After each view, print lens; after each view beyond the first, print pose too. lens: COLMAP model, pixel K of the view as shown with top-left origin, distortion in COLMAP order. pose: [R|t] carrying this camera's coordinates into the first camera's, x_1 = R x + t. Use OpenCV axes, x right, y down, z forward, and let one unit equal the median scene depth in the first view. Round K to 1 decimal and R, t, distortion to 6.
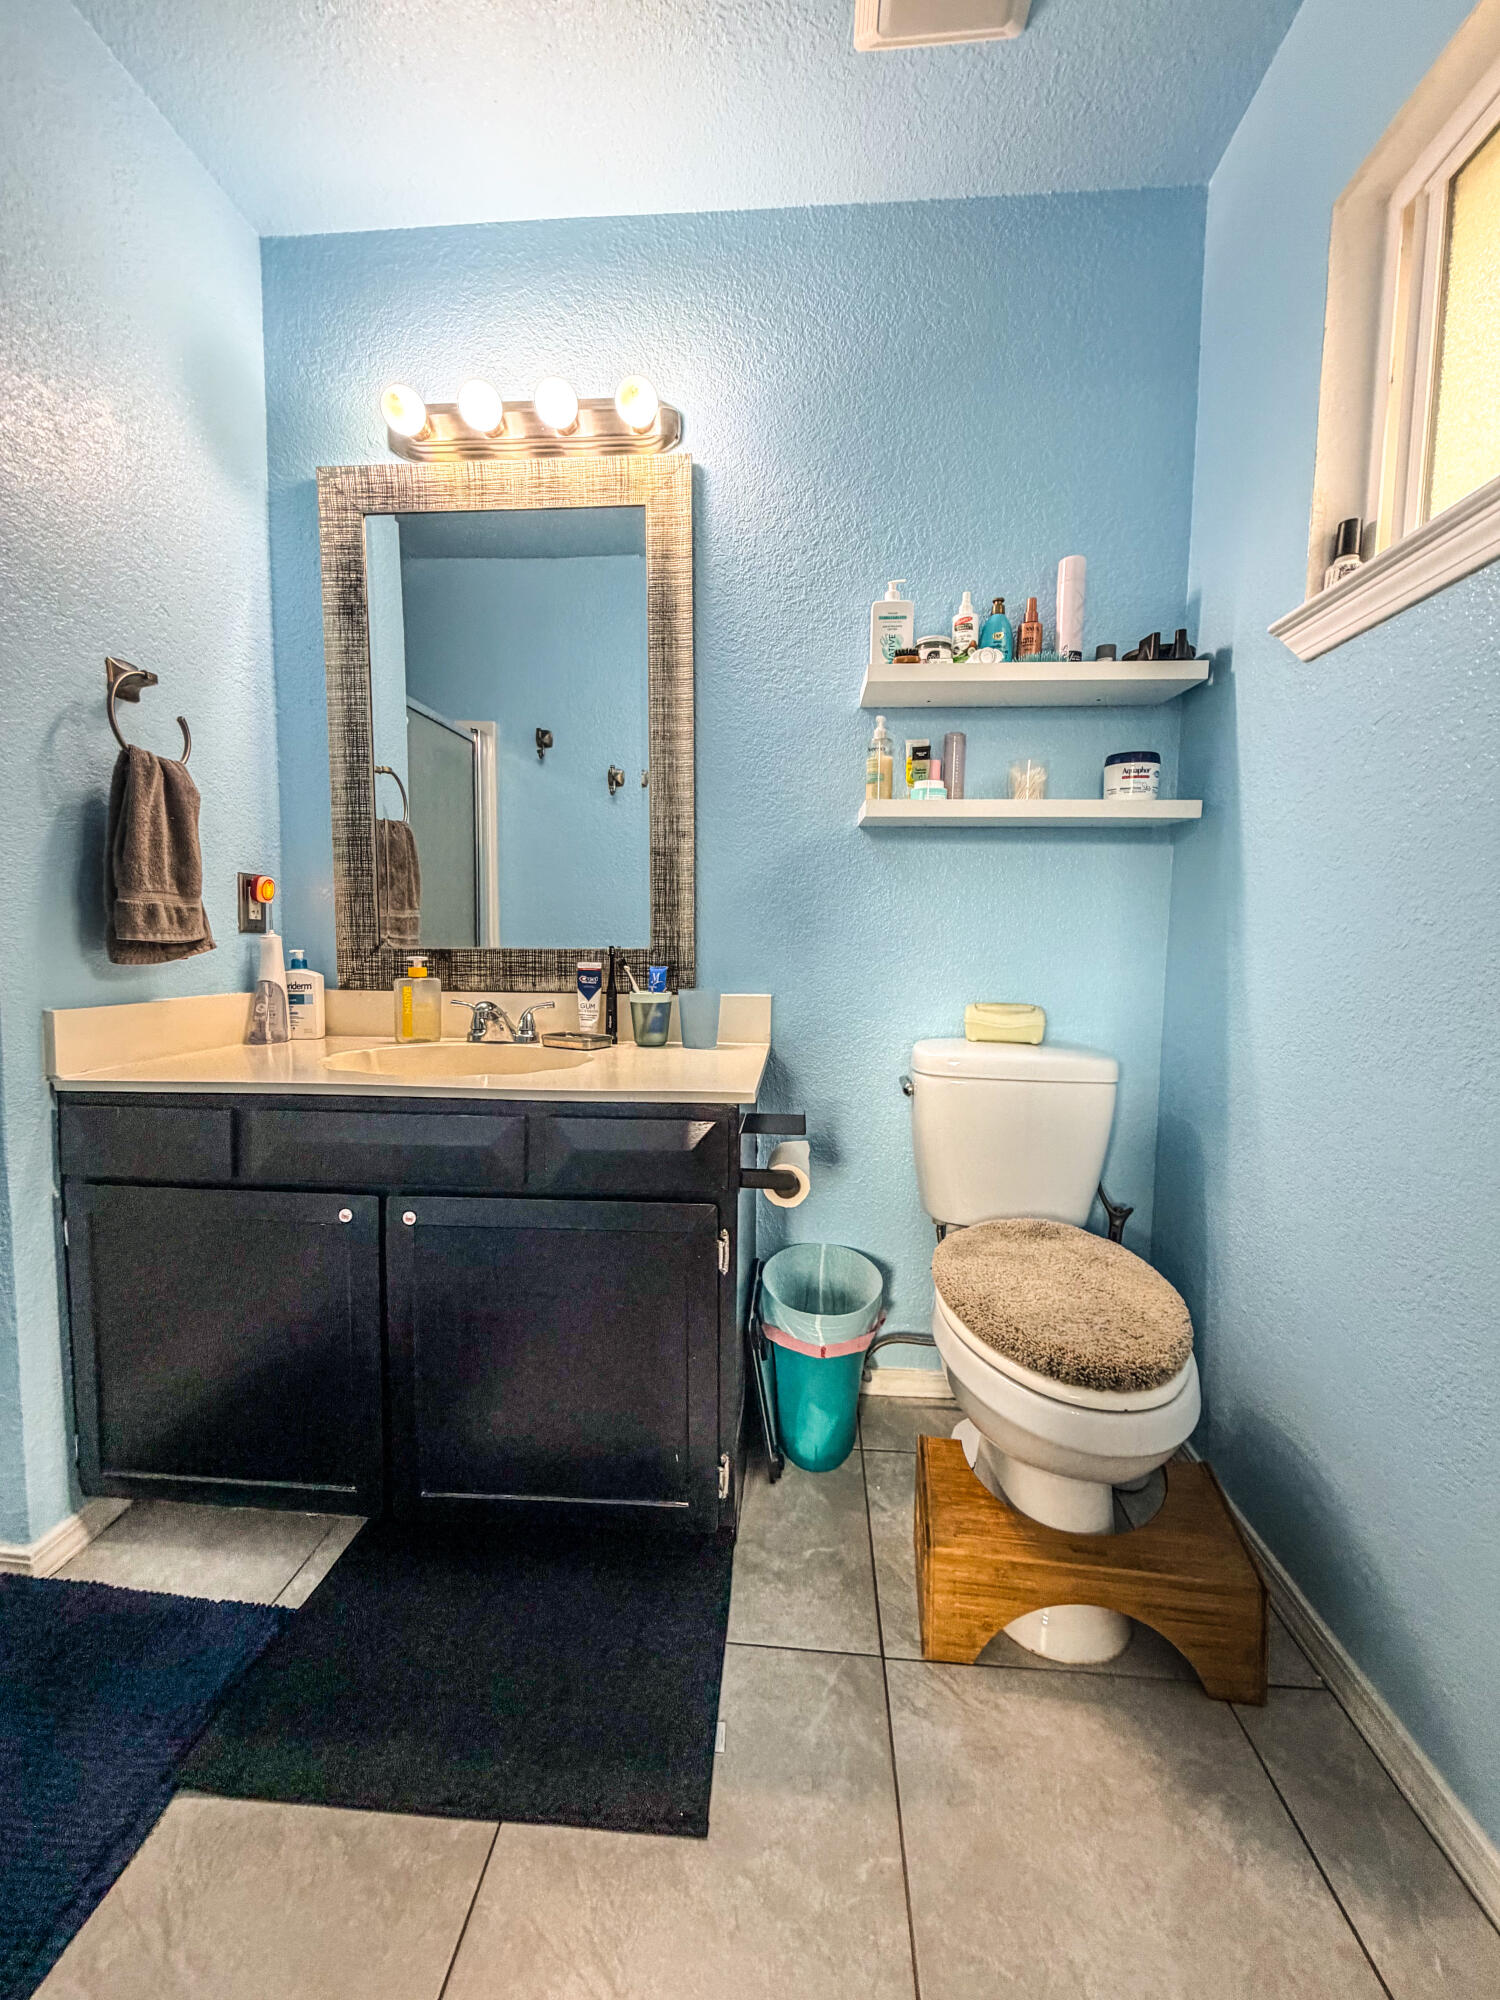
lens RADIAL K [[807.2, 0, 748.6], [0, 807.2, 990.1], [0, 0, 1]] dist [0.003059, 0.000228]
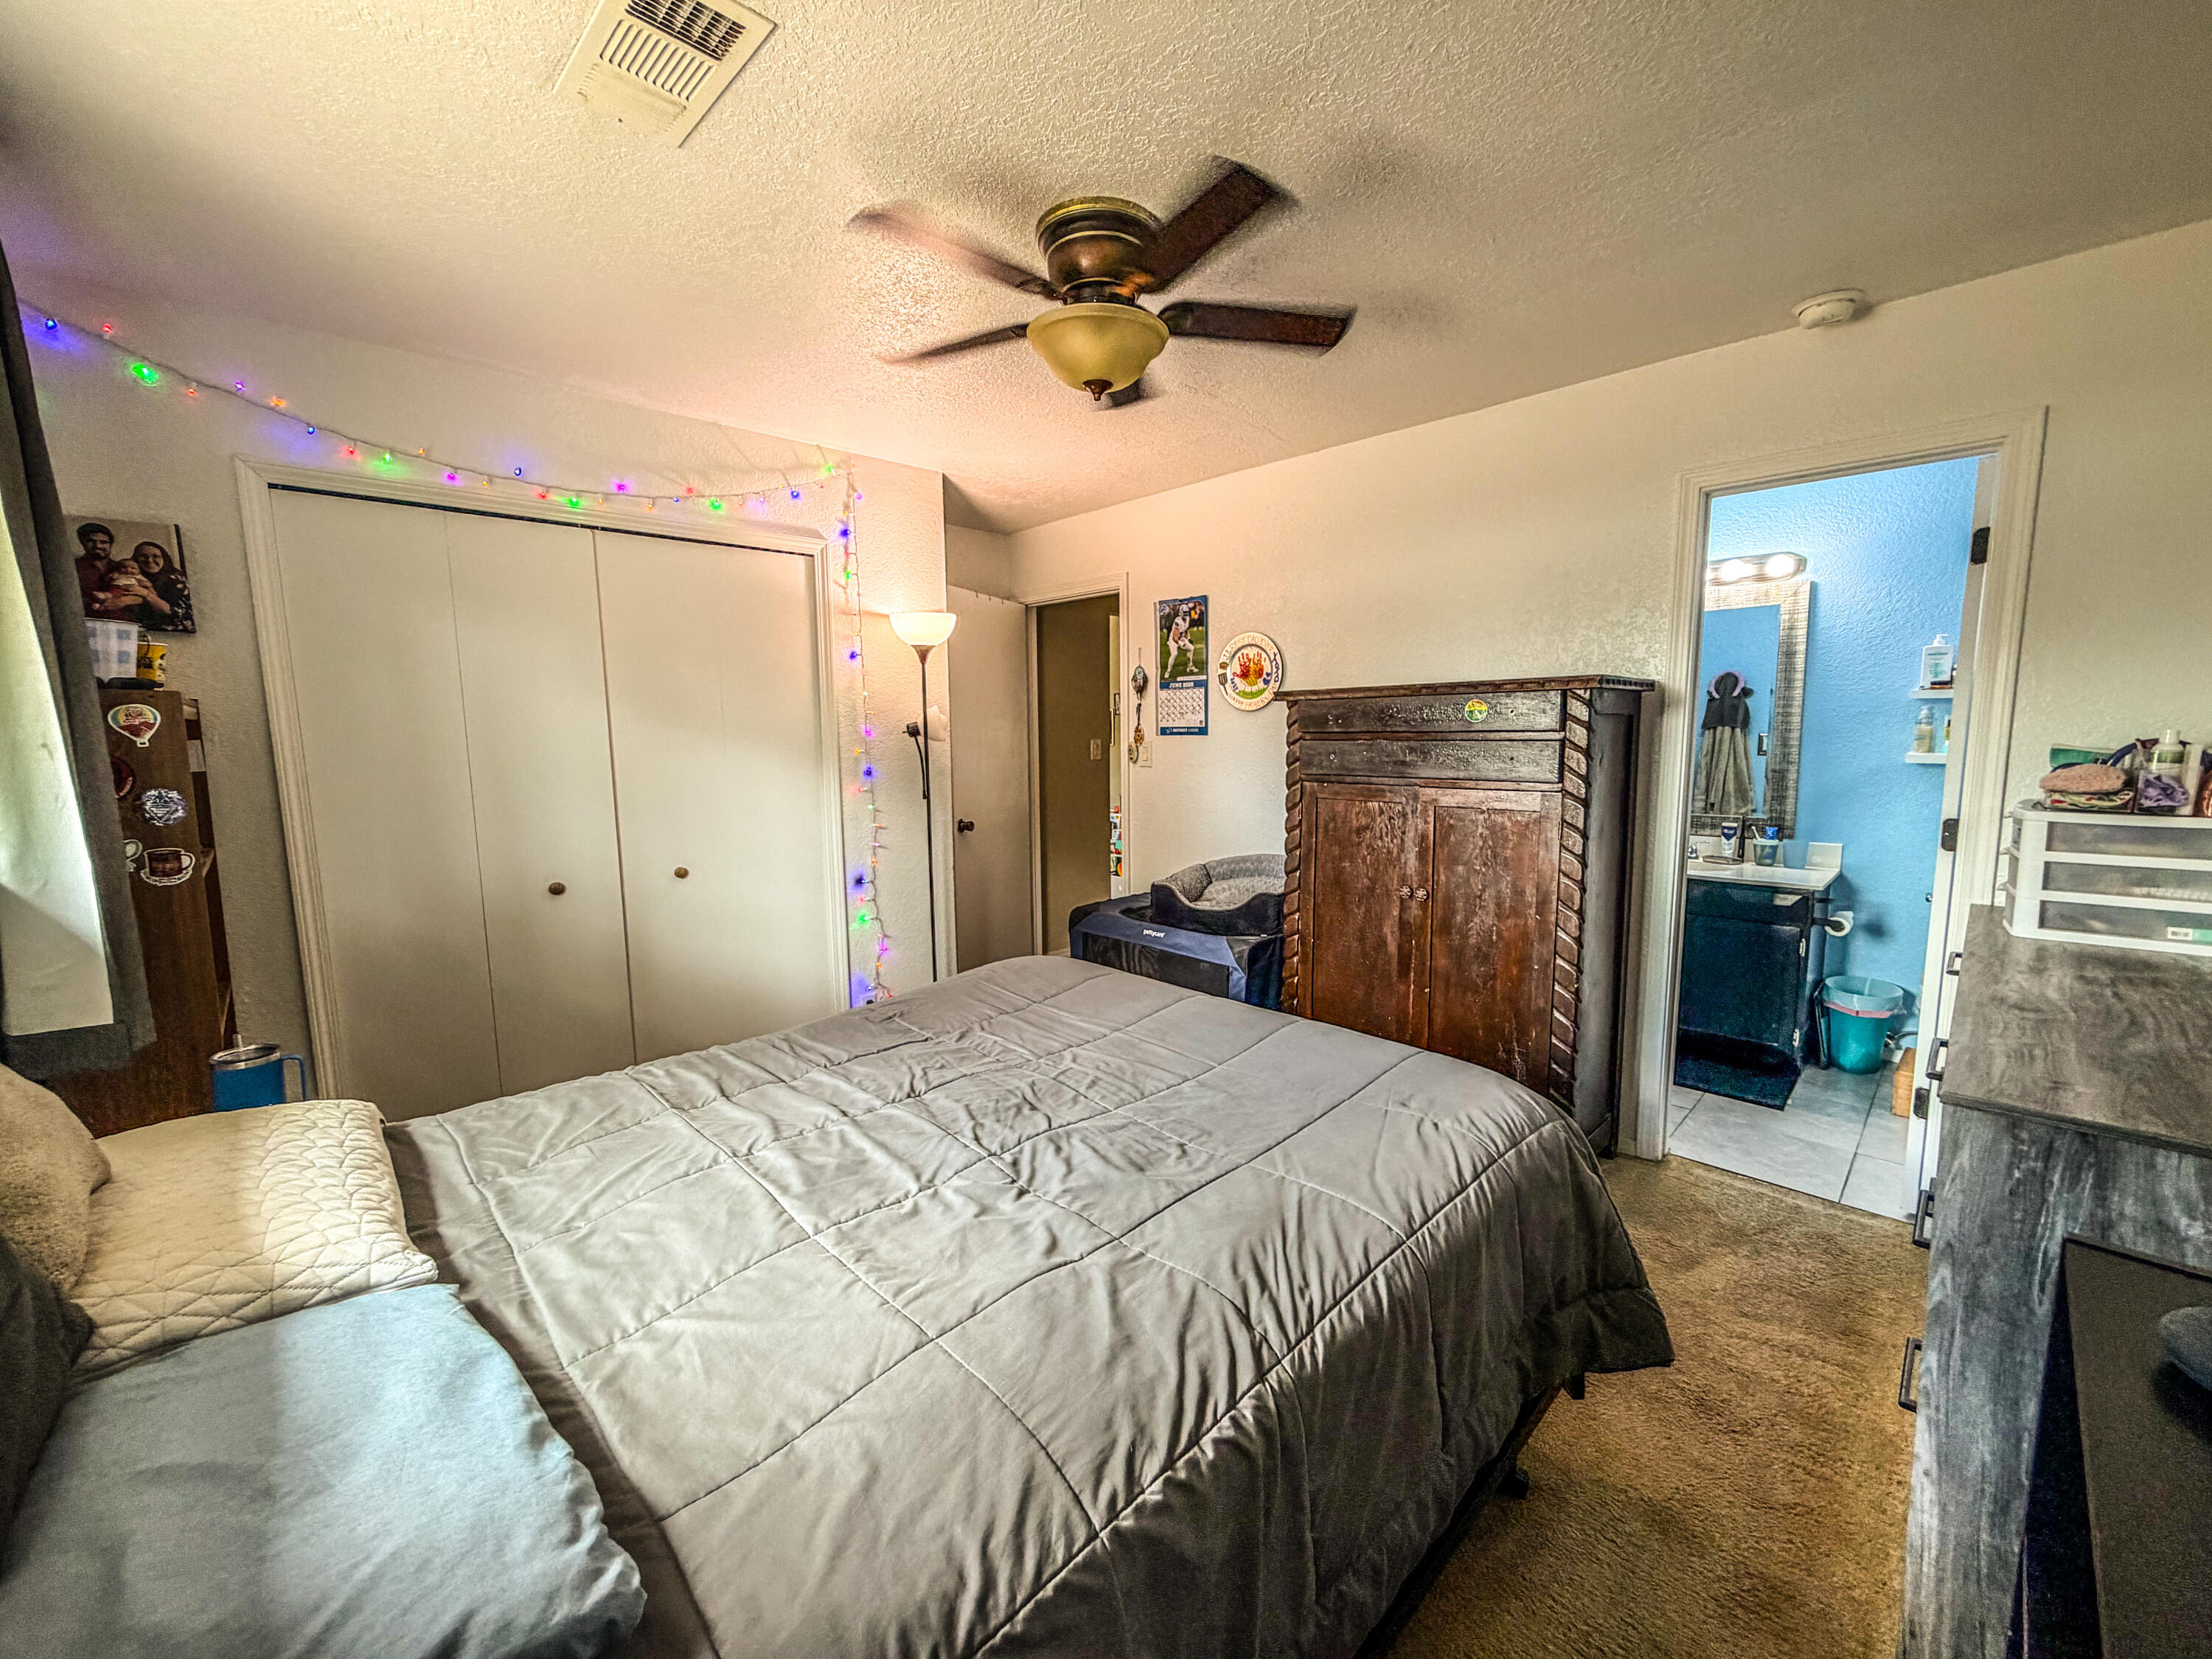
lens RADIAL K [[892.8, 0, 1099.7], [0, 892.8, 831.5], [0, 0, 1]] dist [0.003059, 0.000228]
pose [[0.760061, 0.058461, -0.647216, 0.063459], [-0.039019, 0.998254, 0.044347, -0.053023], [0.648679, -0.008453, 0.761015, -1.871750]]
